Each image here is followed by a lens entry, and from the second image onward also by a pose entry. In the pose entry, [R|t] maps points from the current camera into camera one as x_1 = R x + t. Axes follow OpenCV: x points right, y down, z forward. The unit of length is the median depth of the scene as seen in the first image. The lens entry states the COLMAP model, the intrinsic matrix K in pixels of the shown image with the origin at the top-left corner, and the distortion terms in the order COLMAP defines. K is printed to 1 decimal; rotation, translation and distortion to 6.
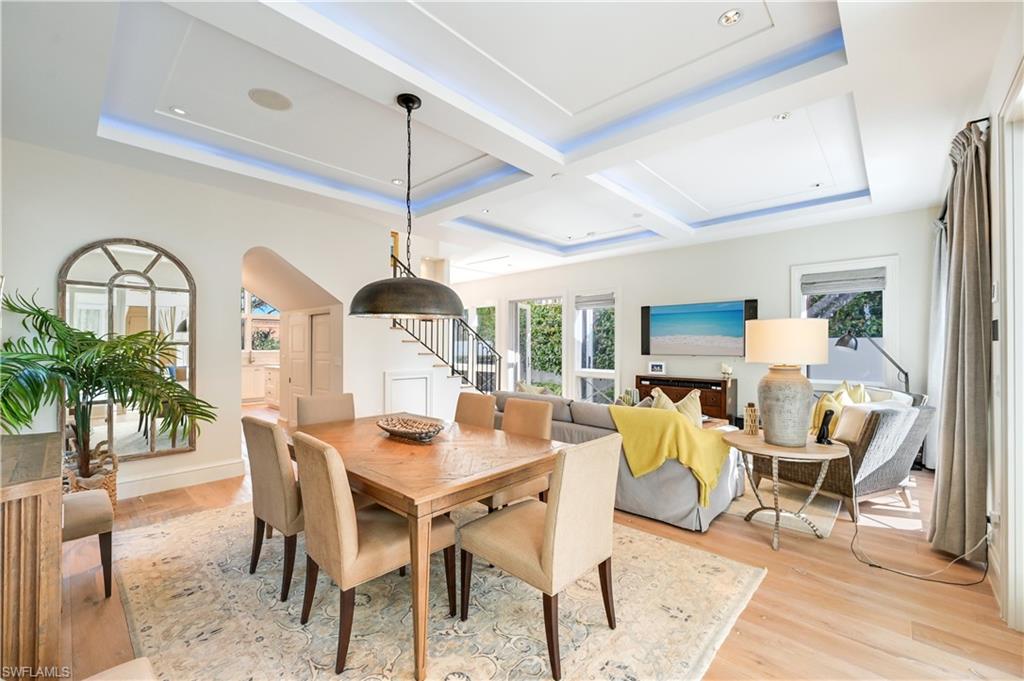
lens RADIAL K [[414.7, 0, 512.0], [0, 414.7, 340.5], [0, 0, 1]] dist [0.000328, 0.000121]
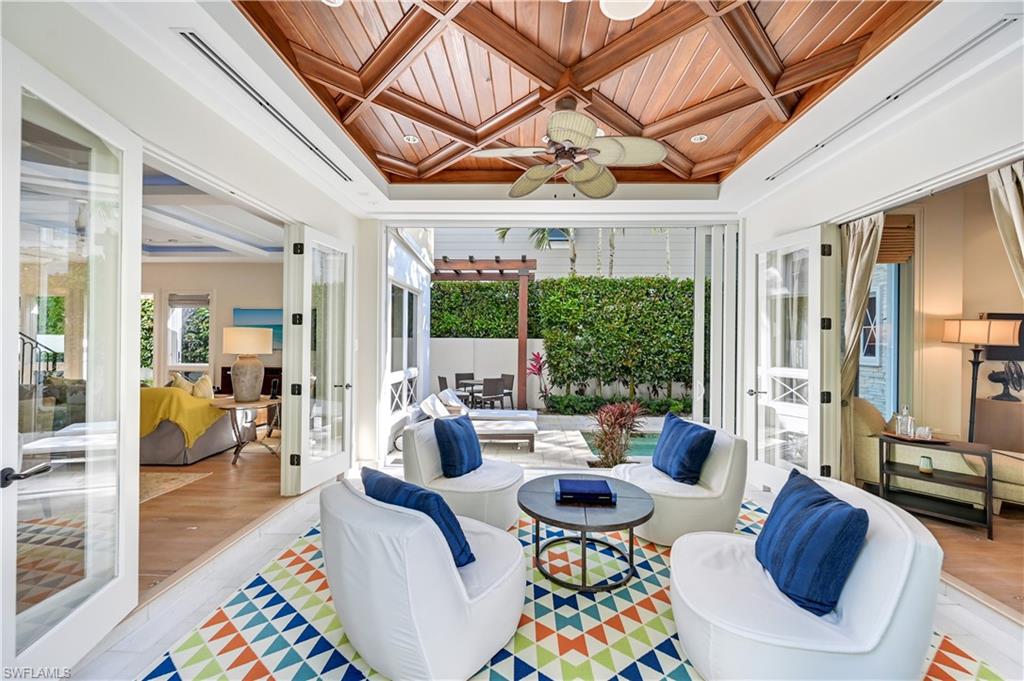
lens RADIAL K [[402.8, 0, 512.0], [0, 402.8, 340.5], [0, 0, 1]] dist [0.000325, 0.000260]
pose [[0.755932, 0.006875, 0.654614, 0.144249], [-0.014369, 0.999878, 0.006091, -0.008391], [-0.654492, -0.014011, 0.755939, -0.337943]]
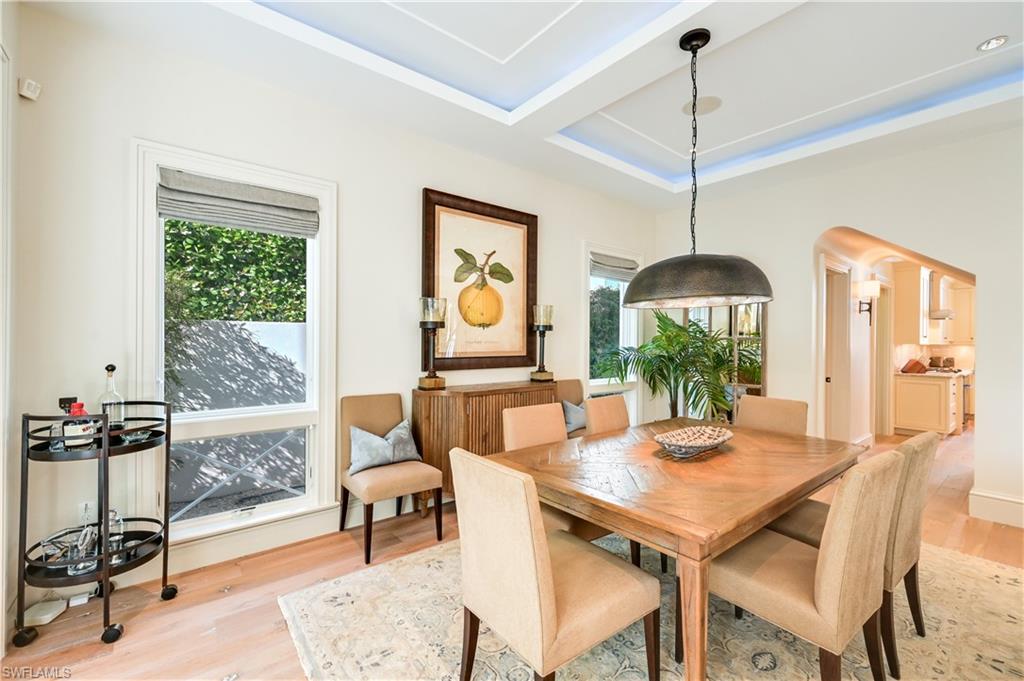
lens RADIAL K [[433.7, 0, 512.0], [0, 433.7, 340.5], [0, 0, 1]] dist [-0.005697, -0.000281]
pose [[-0.135974, -0.004838, -0.990701, 0.216282], [0.007033, 0.999958, -0.005848, 0.006460], [0.990687, -0.007763, -0.135935, 0.255127]]
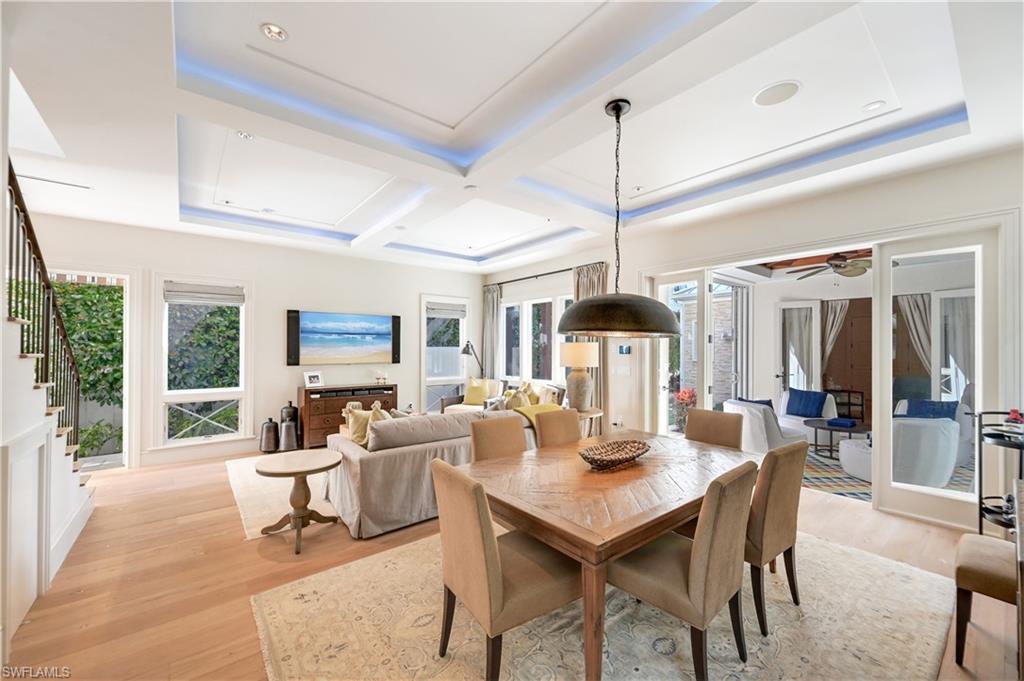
lens RADIAL K [[402.8, 0, 512.0], [0, 402.8, 340.5], [0, 0, 1]] dist [0.000325, 0.000260]
pose [[0.140729, 0.015832, 0.989922, -0.398796], [-0.013412, 0.999811, -0.014083, -0.010988], [-0.989957, -0.011295, 0.140915, 0.371880]]
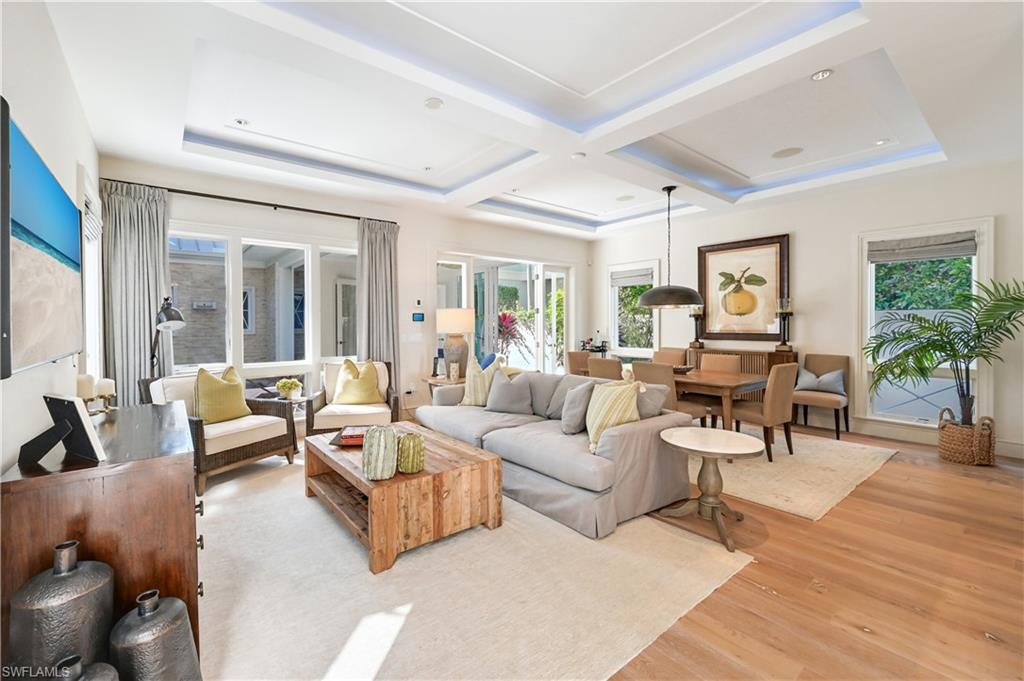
lens RADIAL K [[419.7, 0, 486.6], [0, 419.7, 322.8], [0, 0, 1]] dist [0.015823, 0.000108]
pose [[-0.986858, 0.000433, 0.161589, 0.082384], [-0.001032, 0.999959, -0.008983, 0.009993], [-0.161587, -0.009032, -0.986817, 0.998314]]
